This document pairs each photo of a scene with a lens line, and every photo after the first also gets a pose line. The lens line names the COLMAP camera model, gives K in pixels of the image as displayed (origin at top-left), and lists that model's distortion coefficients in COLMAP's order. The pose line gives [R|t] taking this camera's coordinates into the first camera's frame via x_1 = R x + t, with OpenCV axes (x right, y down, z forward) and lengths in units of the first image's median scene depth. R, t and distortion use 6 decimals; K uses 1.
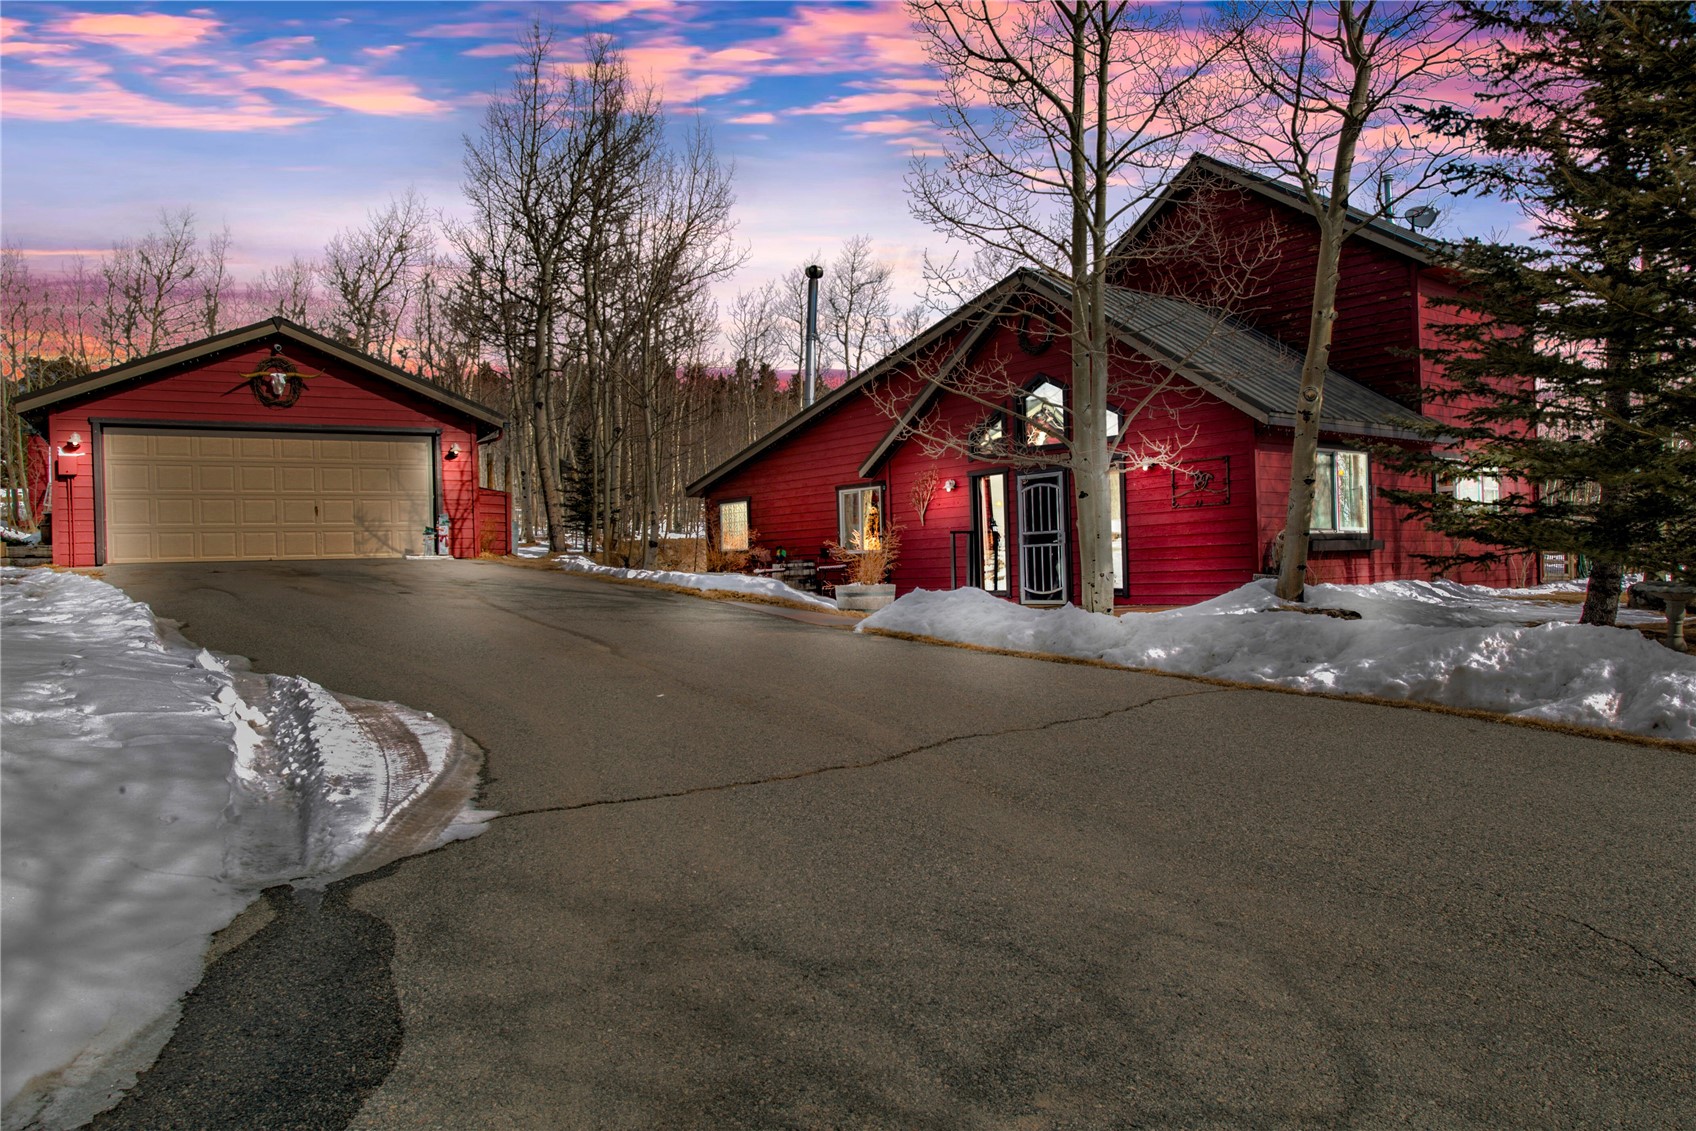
lens RADIAL K [[1147.4, 0, 848.0], [0, 1147.4, 565.5], [0, 0, 1]] dist [0.005854, 0.002391]
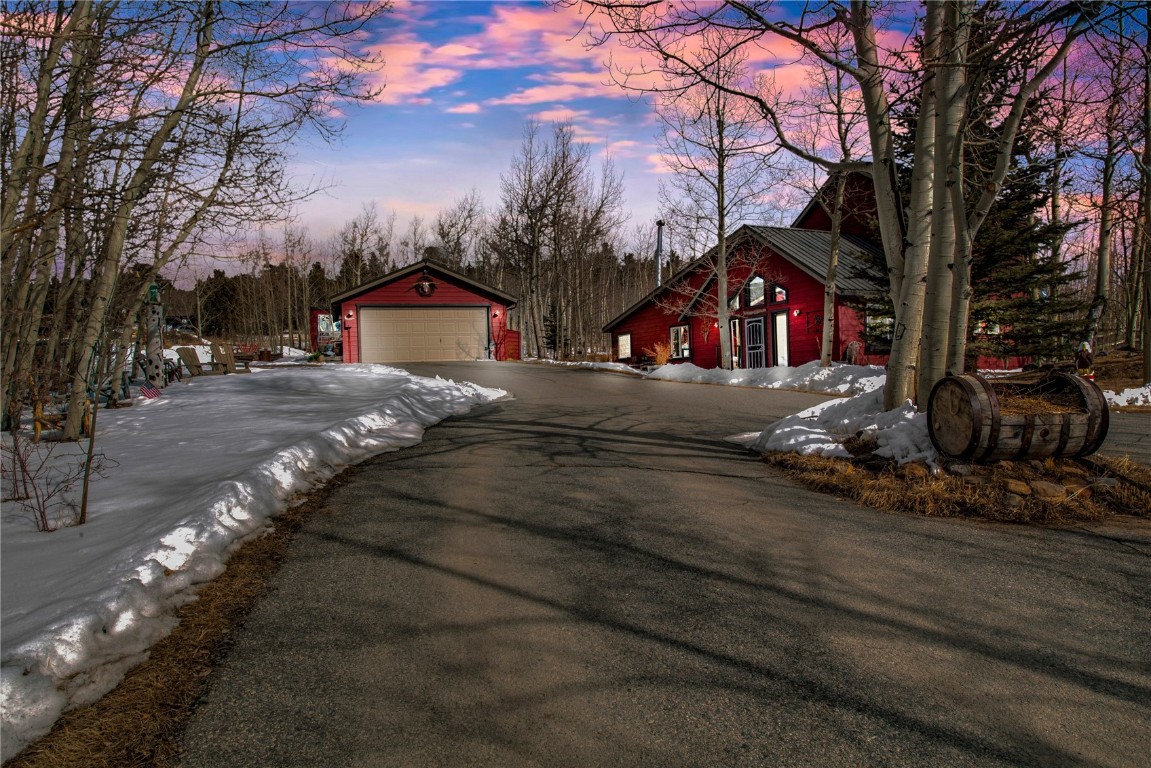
lens RADIAL K [[778.7, 0, 575.5], [0, 778.7, 384.0], [0, 0, 1]] dist [0.005854, 0.002391]
pose [[0.976946, -0.002665, -0.213468, 0.132828], [0.003173, 0.999993, 0.002038, 0.035362], [0.213461, -0.002668, 0.976948, -0.453508]]
